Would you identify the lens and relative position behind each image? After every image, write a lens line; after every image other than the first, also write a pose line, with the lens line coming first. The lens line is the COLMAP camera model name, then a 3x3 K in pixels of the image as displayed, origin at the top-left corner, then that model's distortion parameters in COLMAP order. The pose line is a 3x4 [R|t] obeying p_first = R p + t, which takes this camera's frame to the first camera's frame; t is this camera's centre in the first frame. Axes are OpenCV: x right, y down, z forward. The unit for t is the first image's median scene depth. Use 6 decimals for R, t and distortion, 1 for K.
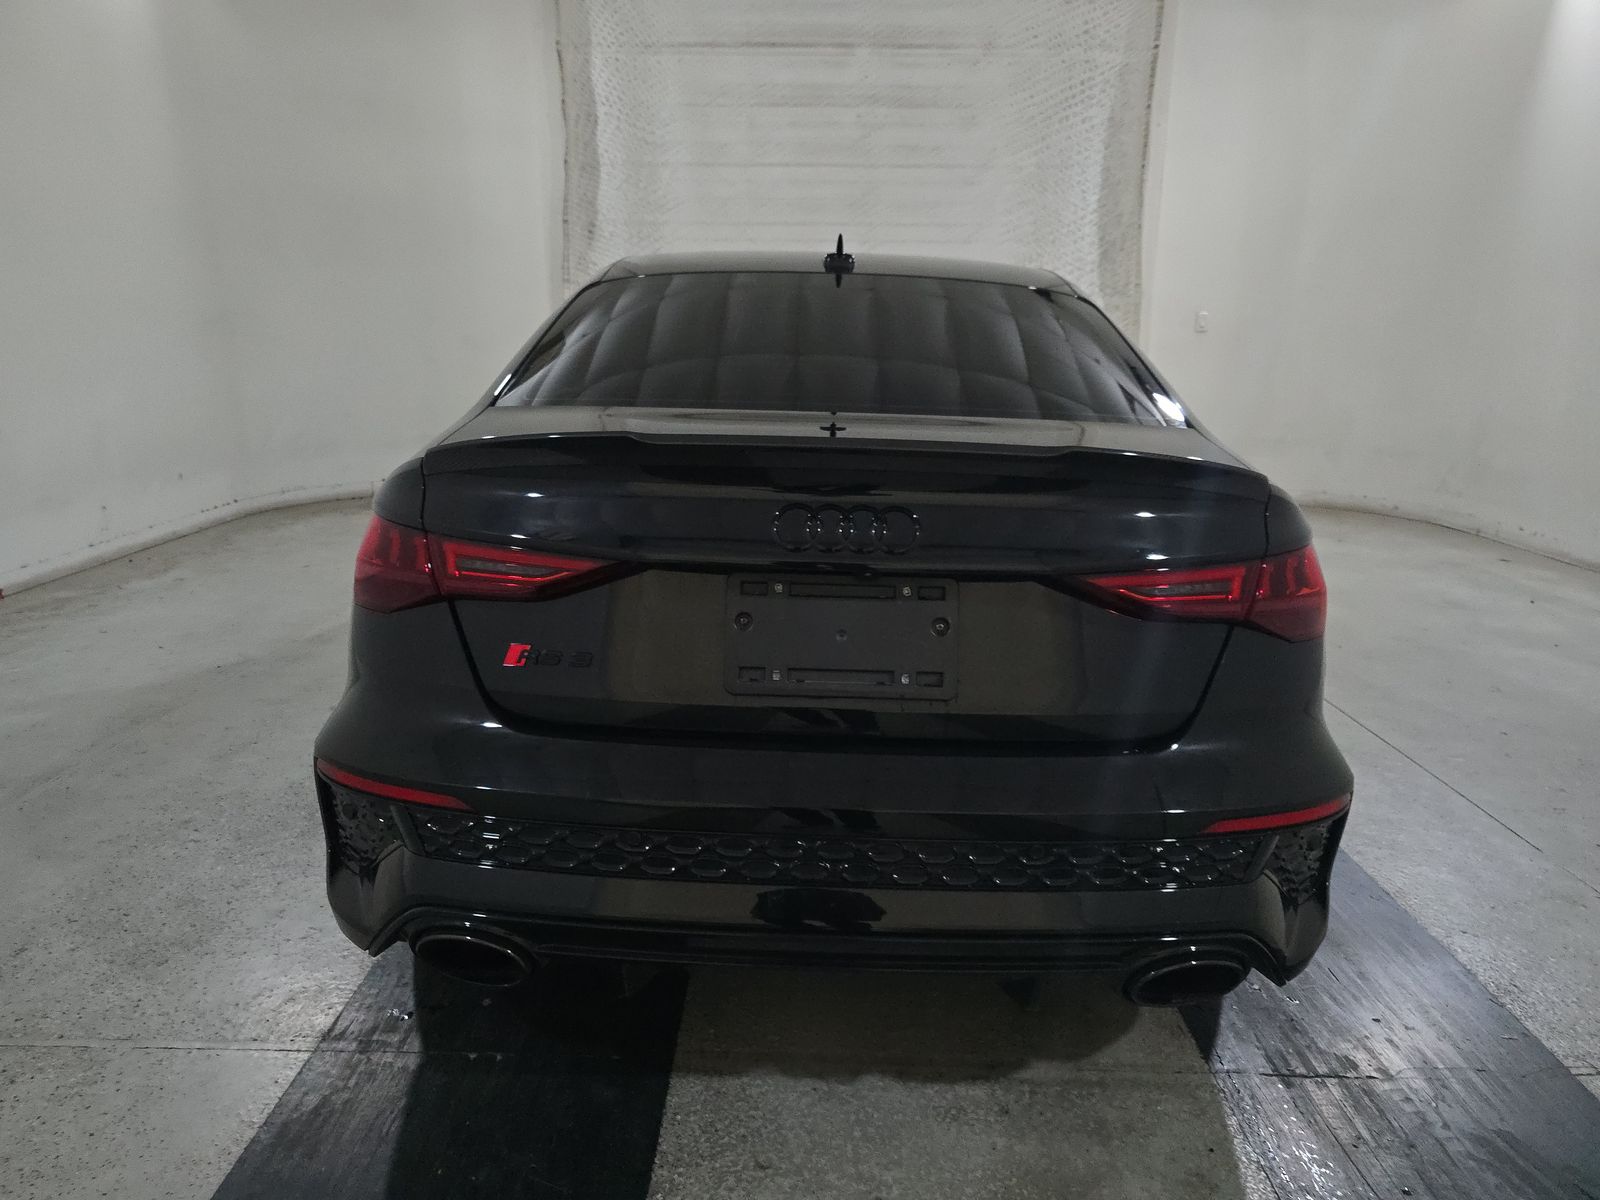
lens RADIAL K [[1065.8, 0, 800.0], [0, 1065.8, 648.8], [0, 0, 1]] dist [0.021375, -0.020151]
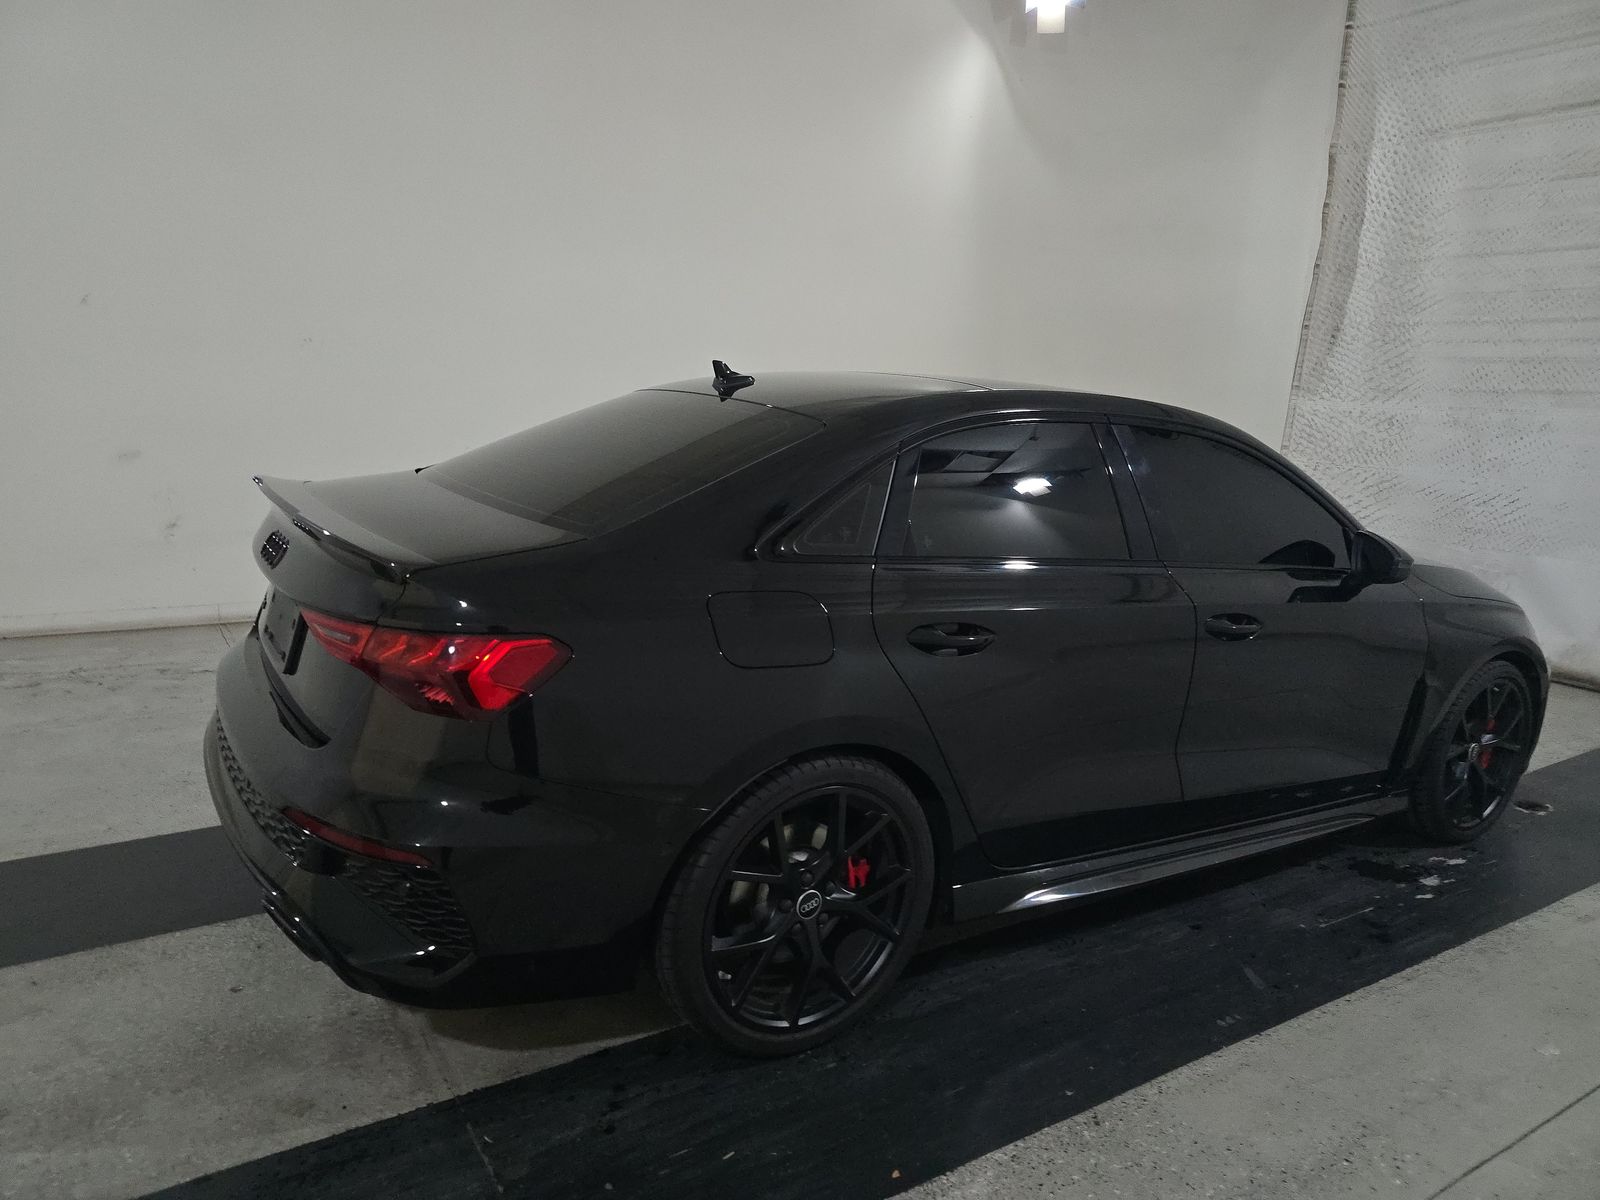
lens RADIAL K [[1065.8, 0, 800.0], [0, 1065.8, 648.8], [0, 0, 1]] dist [0.021375, -0.020151]
pose [[0.553207, 0.208313, -0.806578, 0.368187], [-0.276628, 0.959225, 0.058006, -0.056843], [0.785773, 0.191033, 0.588275, 0.143748]]
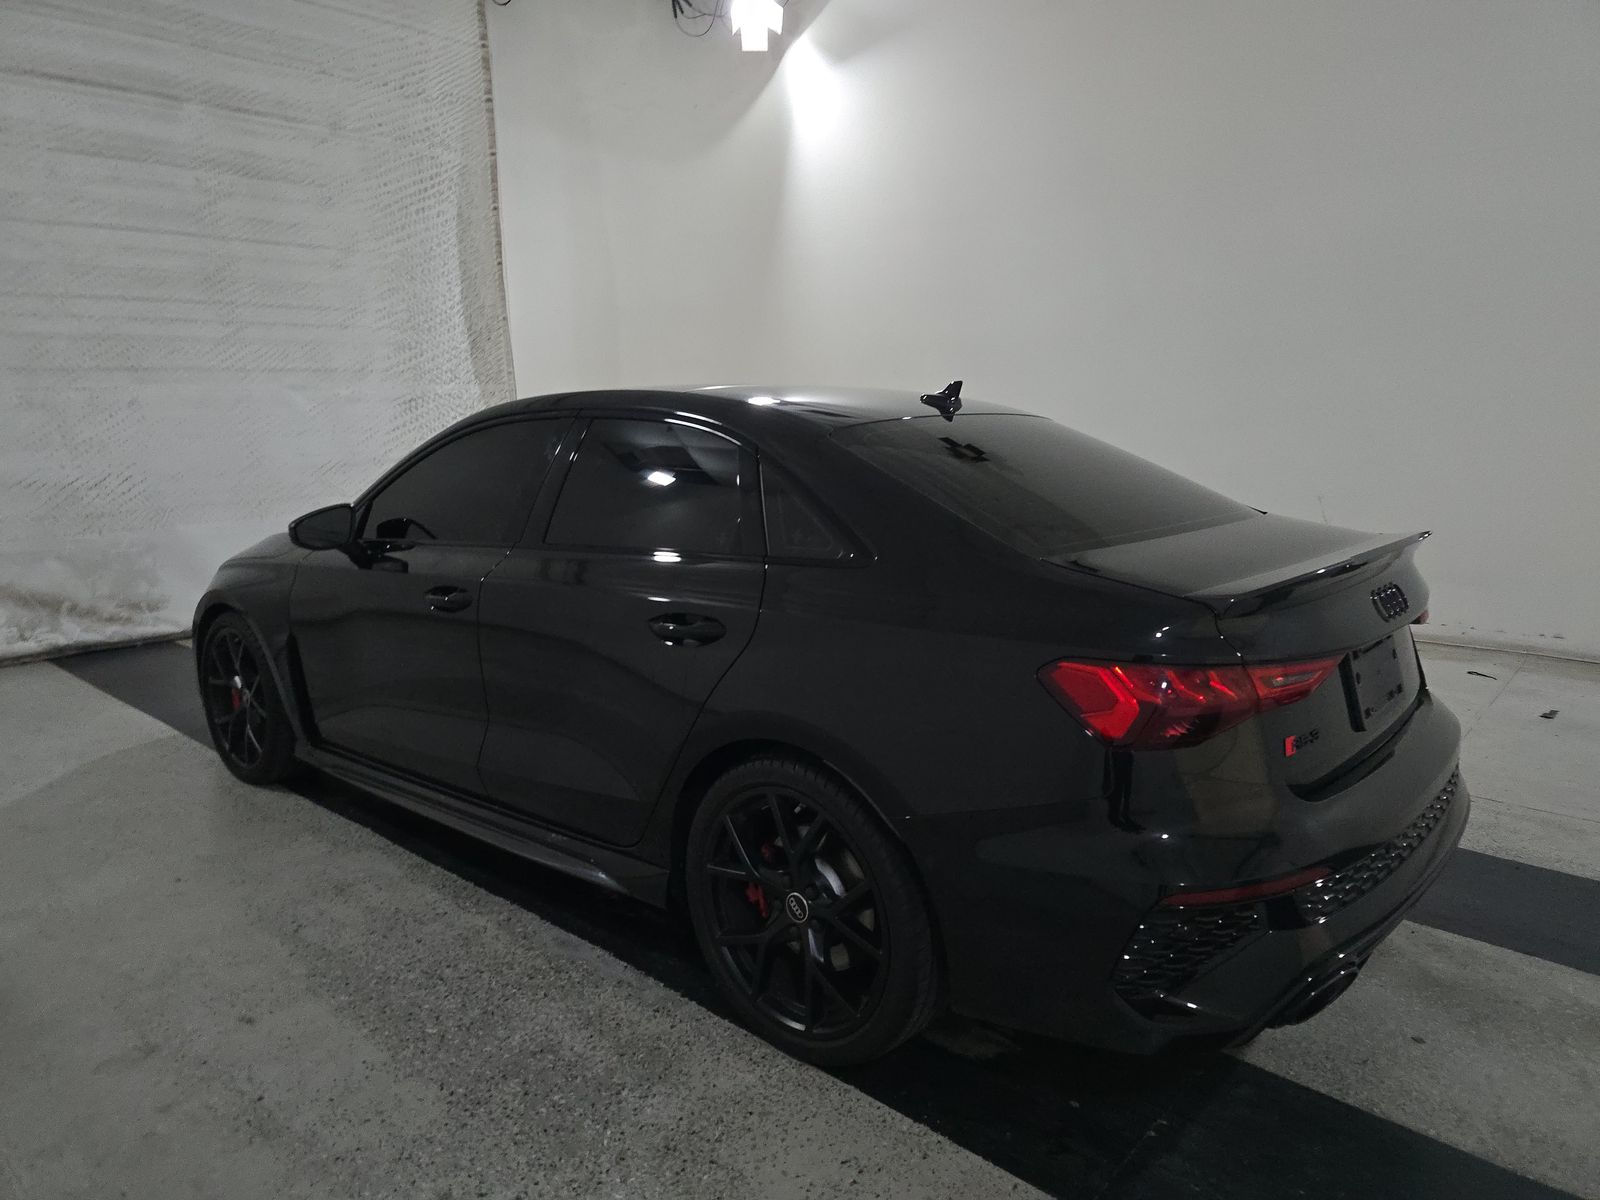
lens RADIAL K [[1065.8, 0, 800.0], [0, 1065.8, 648.8], [0, 0, 1]] dist [0.021375, -0.020151]
pose [[0.655501, -0.190872, 0.730675, -0.330289], [0.228998, 0.972216, 0.048532, -0.063656], [-0.719638, 0.135510, 0.680998, 0.118348]]
